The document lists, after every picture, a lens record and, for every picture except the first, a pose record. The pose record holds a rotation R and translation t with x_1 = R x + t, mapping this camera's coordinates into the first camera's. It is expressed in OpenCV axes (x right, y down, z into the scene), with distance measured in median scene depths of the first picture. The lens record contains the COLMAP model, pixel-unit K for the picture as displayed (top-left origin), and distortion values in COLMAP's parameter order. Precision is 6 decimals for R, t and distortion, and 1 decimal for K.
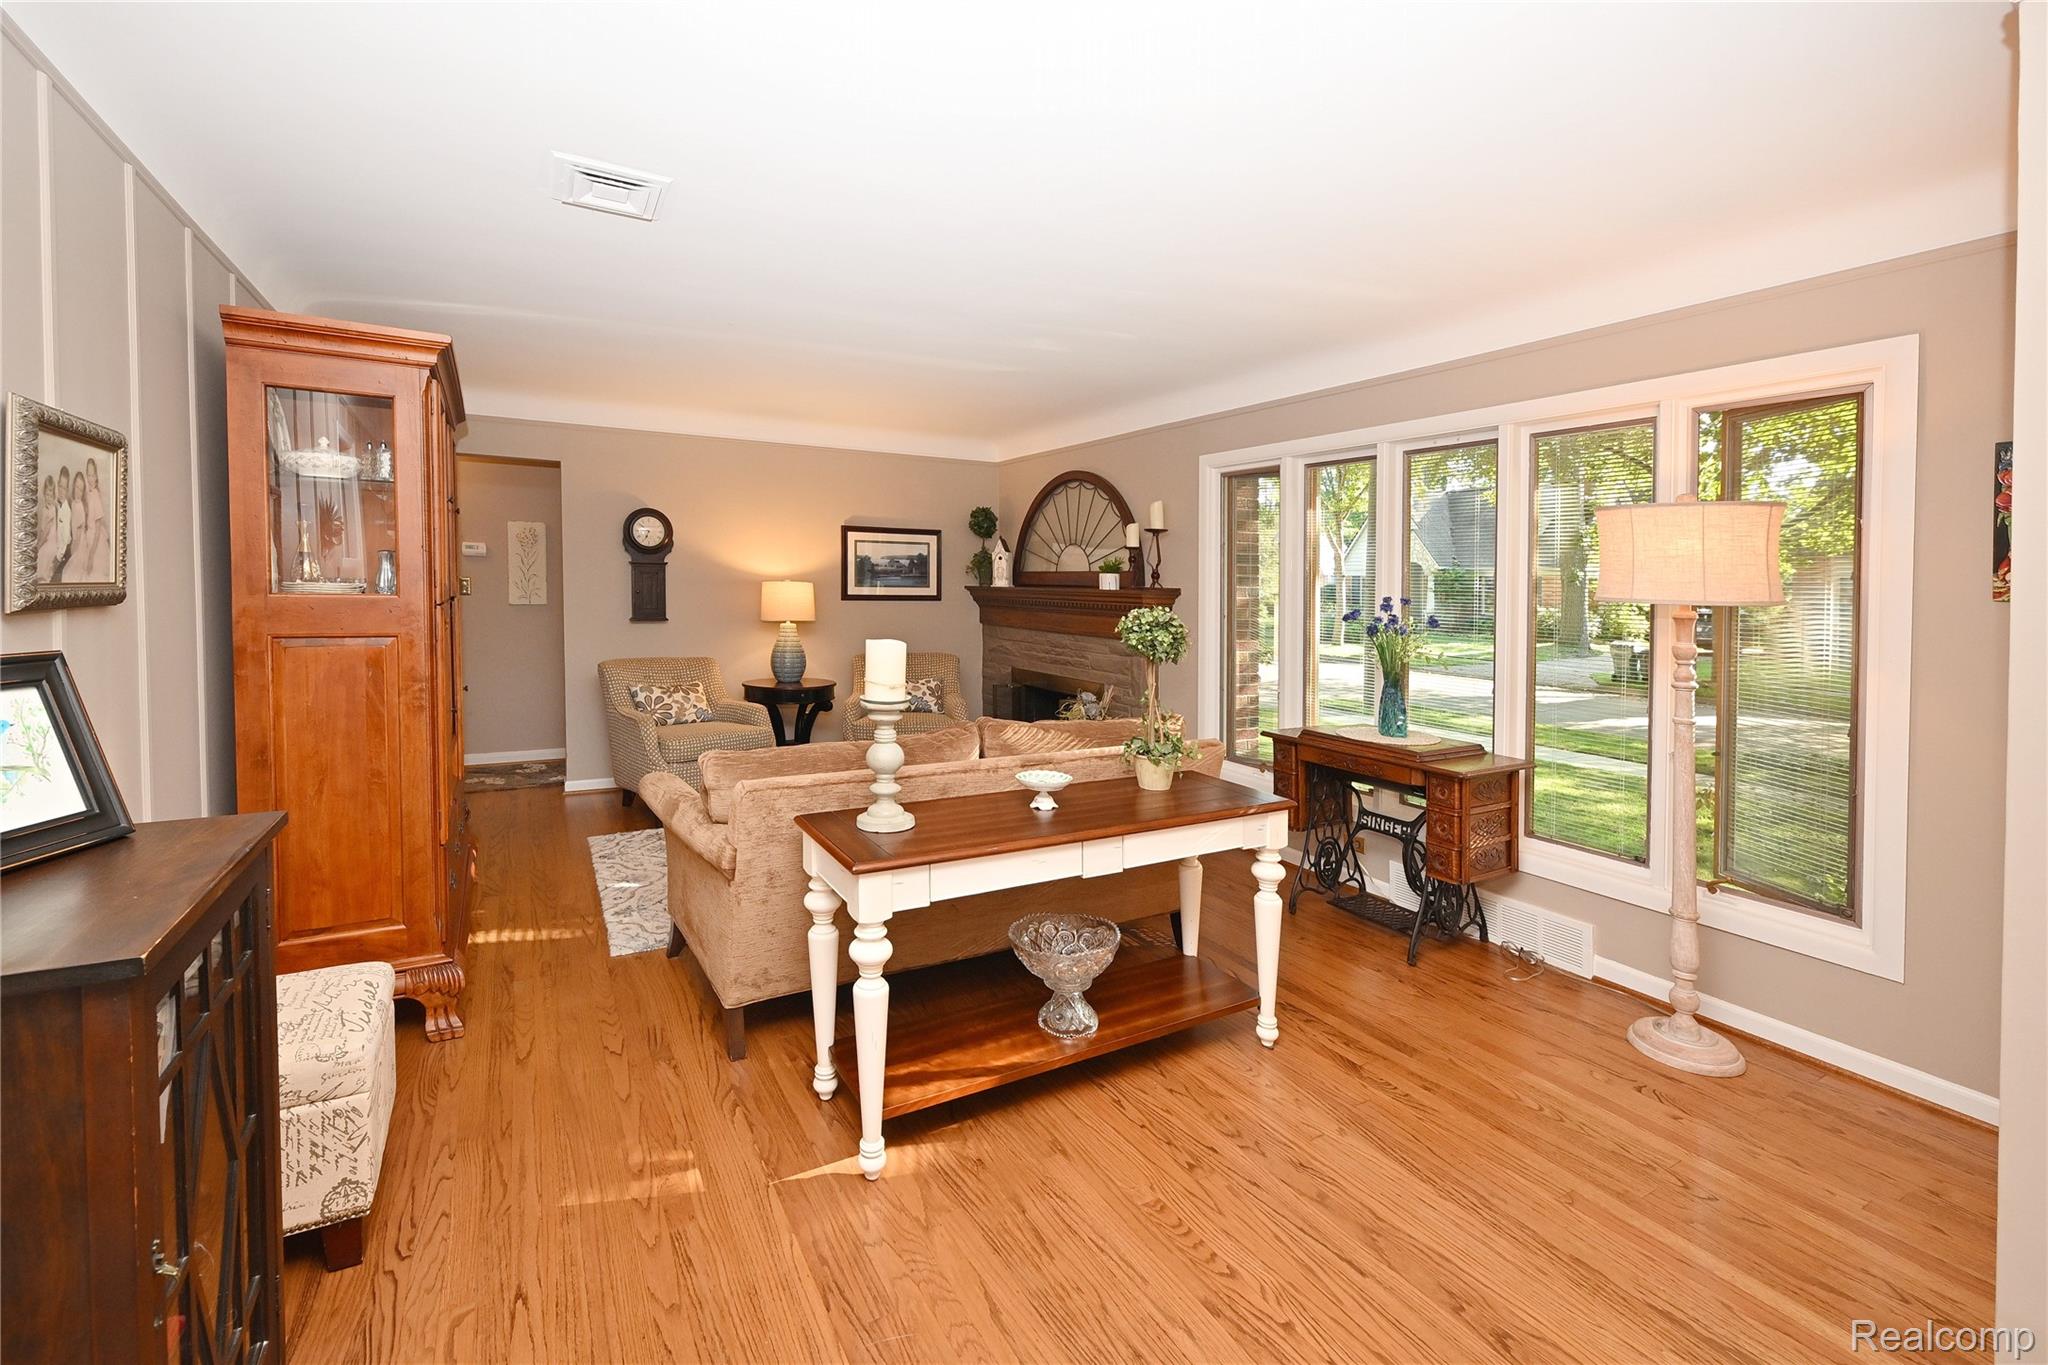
lens RADIAL K [[838.5, 0, 1023.9], [0, 838.5, 620.6], [0, 0, 1]] dist [0.000932, -0.000085]
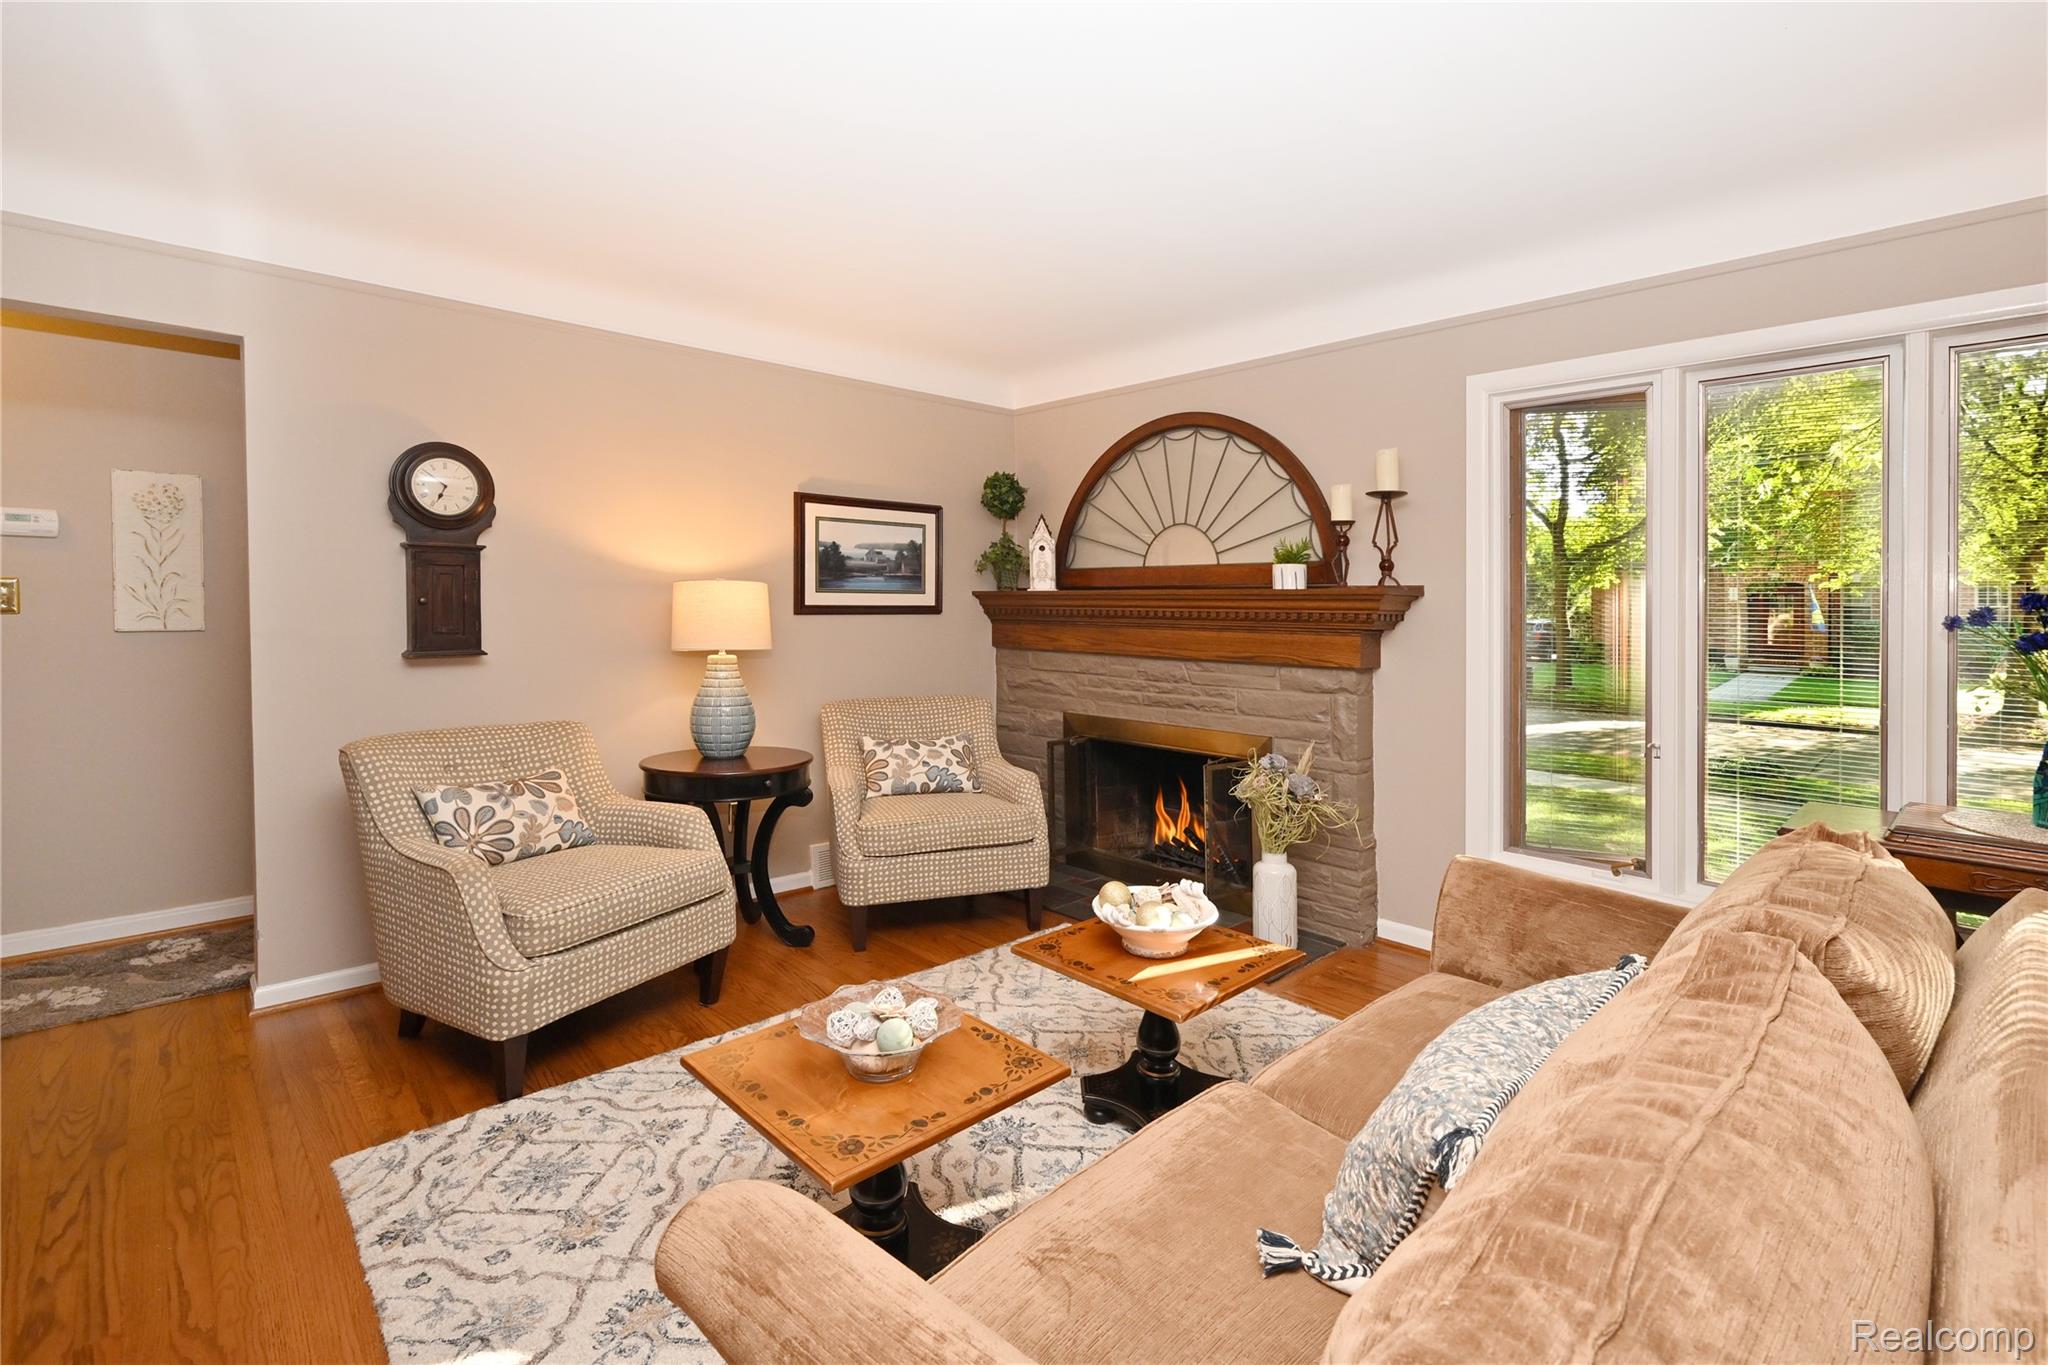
lens RADIAL K [[838.5, 0, 1023.9], [0, 838.5, 620.6], [0, 0, 1]] dist [0.000932, -0.000085]
pose [[0.964145, -0.014855, 0.264960, -0.229575], [0.021214, 0.999551, -0.021157, -0.003501], [-0.264527, 0.026019, 0.964027, 0.384927]]
